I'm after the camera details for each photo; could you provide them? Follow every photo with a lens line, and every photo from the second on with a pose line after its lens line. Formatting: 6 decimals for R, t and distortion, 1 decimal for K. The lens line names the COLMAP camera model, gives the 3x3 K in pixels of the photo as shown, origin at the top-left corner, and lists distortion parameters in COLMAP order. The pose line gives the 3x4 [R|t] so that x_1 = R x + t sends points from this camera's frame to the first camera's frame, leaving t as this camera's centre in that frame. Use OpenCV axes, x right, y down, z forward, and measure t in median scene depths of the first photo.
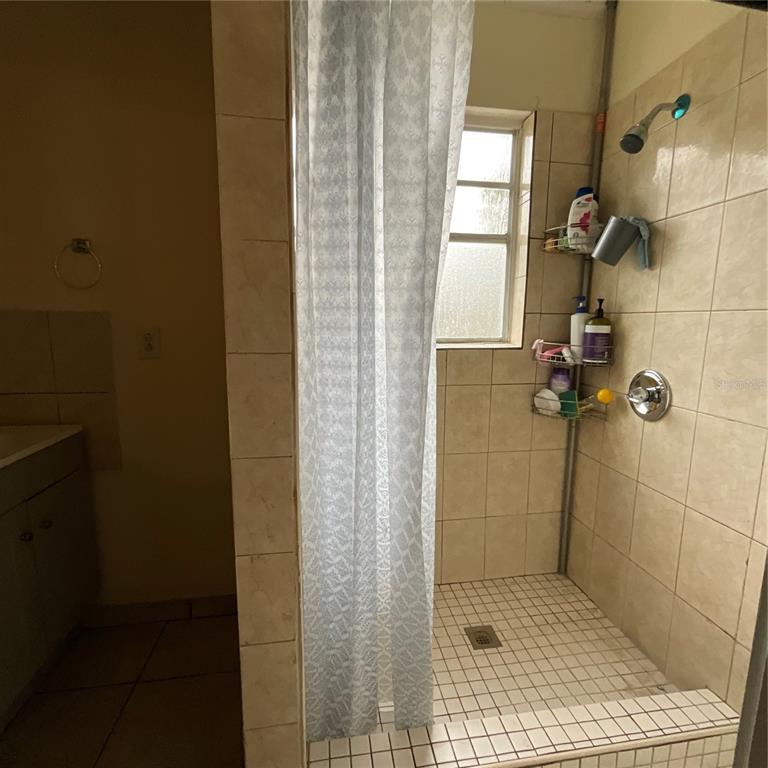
lens RADIAL K [[416.2, 0, 384.0], [0, 416.2, 384.0], [0, 0, 1]] dist [-0.003433, 0.003835]
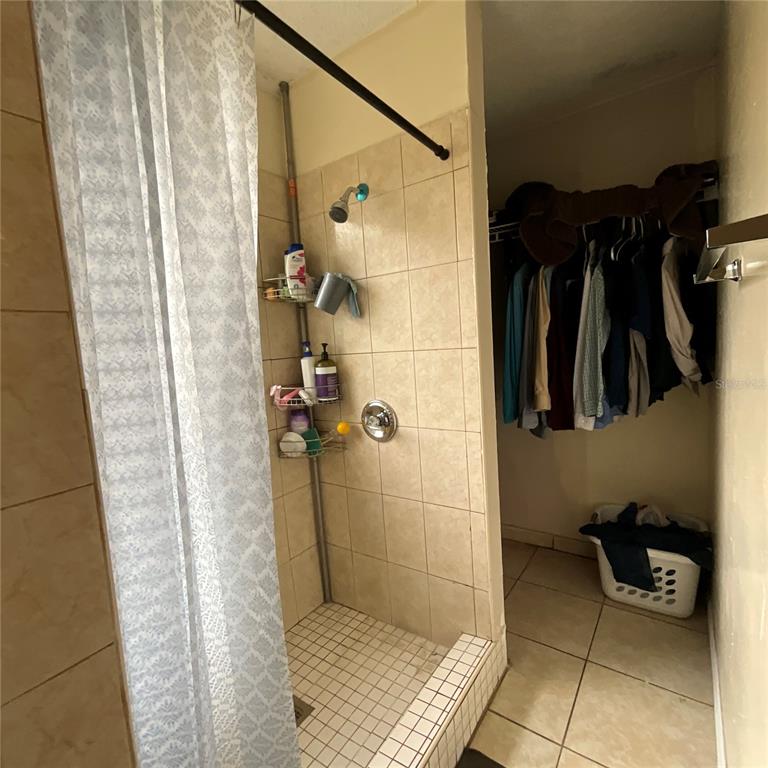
lens RADIAL K [[416.2, 0, 384.0], [0, 416.2, 384.0], [0, 0, 1]] dist [-0.003433, 0.003835]
pose [[0.694359, -0.131718, 0.707472, -0.175415], [0.183079, 0.983092, 0.003347, -0.073281], [-0.695951, 0.127199, 0.706734, 0.115284]]
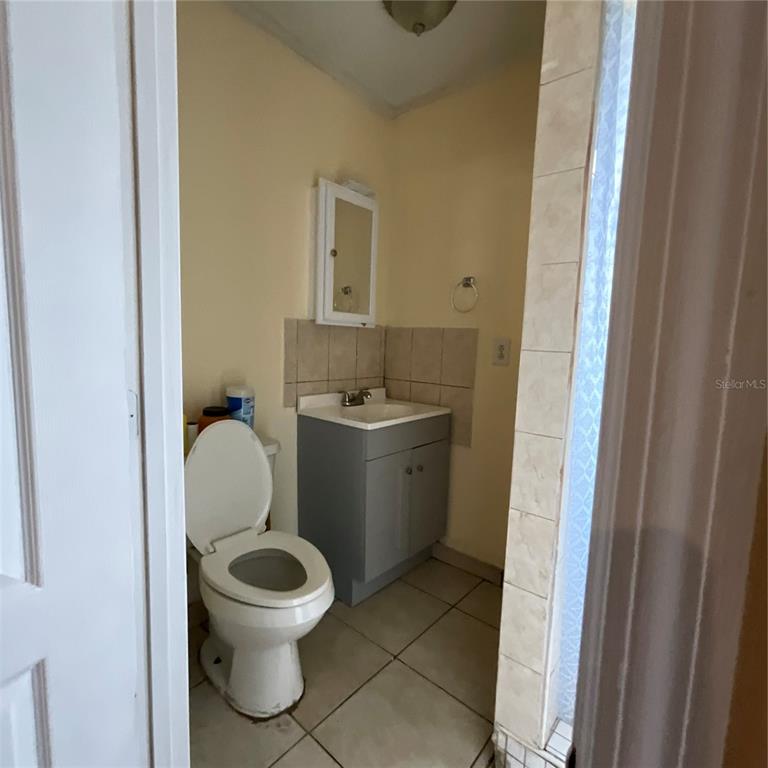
lens RADIAL K [[416.2, 0, 384.0], [0, 416.2, 384.0], [0, 0, 1]] dist [-0.003433, 0.003835]
pose [[0.649989, 0.098082, -0.753587, 0.178880], [-0.146960, 0.989140, 0.001982, 0.048243], [0.745598, 0.109459, 0.657345, -0.101258]]
